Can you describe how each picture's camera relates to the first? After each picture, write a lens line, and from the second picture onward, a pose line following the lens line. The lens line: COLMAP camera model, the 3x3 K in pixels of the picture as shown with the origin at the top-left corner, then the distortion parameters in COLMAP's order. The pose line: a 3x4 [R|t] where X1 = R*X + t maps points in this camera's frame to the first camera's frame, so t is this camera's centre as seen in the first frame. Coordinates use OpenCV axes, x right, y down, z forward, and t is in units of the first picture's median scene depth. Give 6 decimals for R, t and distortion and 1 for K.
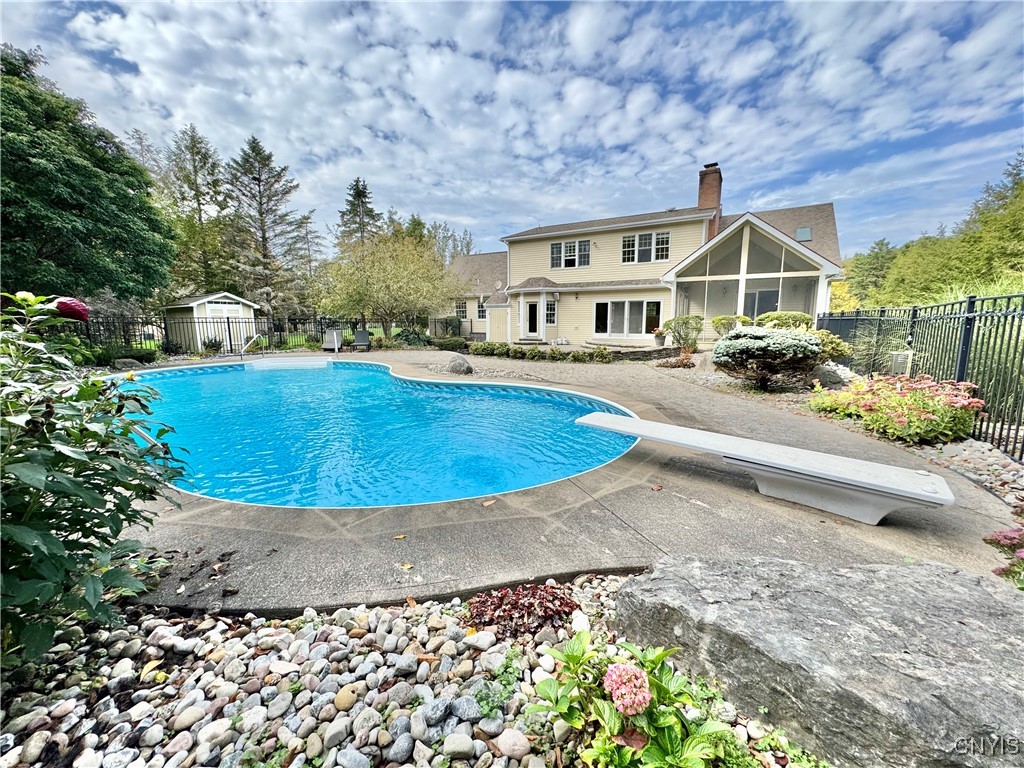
lens RADIAL K [[410.6, 0, 513.4], [0, 410.6, 379.9], [0, 0, 1]] dist [-0.002542, 0.000777]
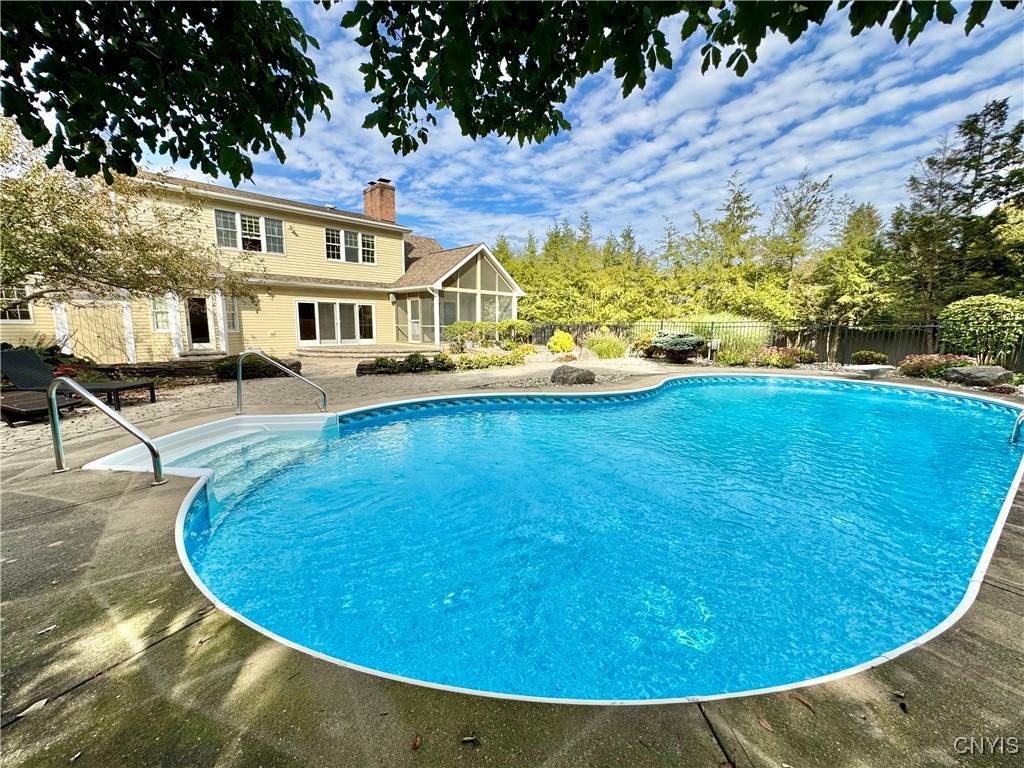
lens RADIAL K [[410.6, 0, 512.7], [0, 410.6, 385.4], [0, 0, 1]] dist [-0.002542, 0.000777]
pose [[0.285588, -0.126174, 0.950010, -0.479288], [0.131306, 0.987098, 0.091627, -0.048557], [-0.949315, 0.098575, 0.298471, 0.397508]]
